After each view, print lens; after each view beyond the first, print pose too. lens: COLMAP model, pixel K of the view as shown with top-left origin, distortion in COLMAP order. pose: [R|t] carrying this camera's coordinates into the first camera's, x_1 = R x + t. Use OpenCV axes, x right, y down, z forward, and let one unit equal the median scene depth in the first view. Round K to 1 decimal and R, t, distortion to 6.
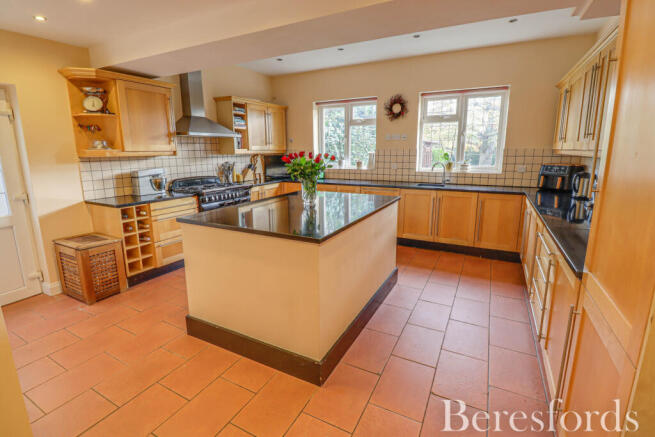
lens RADIAL K [[302.1, 0, 329.0], [0, 302.1, 208.7], [0, 0, 1]] dist [0.001514, -0.015119]
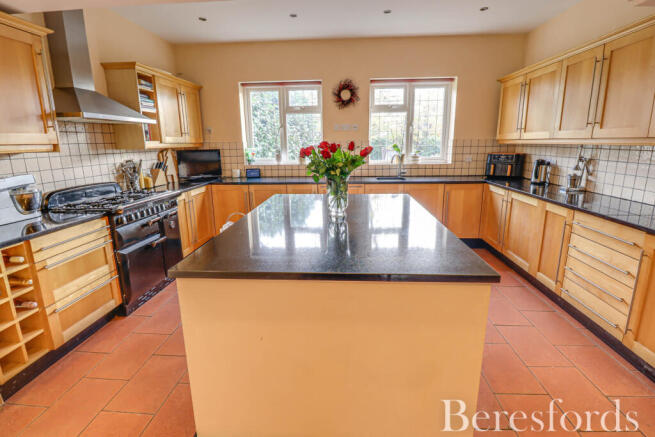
lens RADIAL K [[302.1, 0, 329.0], [0, 302.1, 208.7], [0, 0, 1]] dist [0.001514, -0.015119]
pose [[0.913400, -0.092285, 0.396465, -0.228755], [0.085078, 0.995732, 0.035769, -0.035060], [-0.398074, 0.001059, 0.917353, 0.216120]]
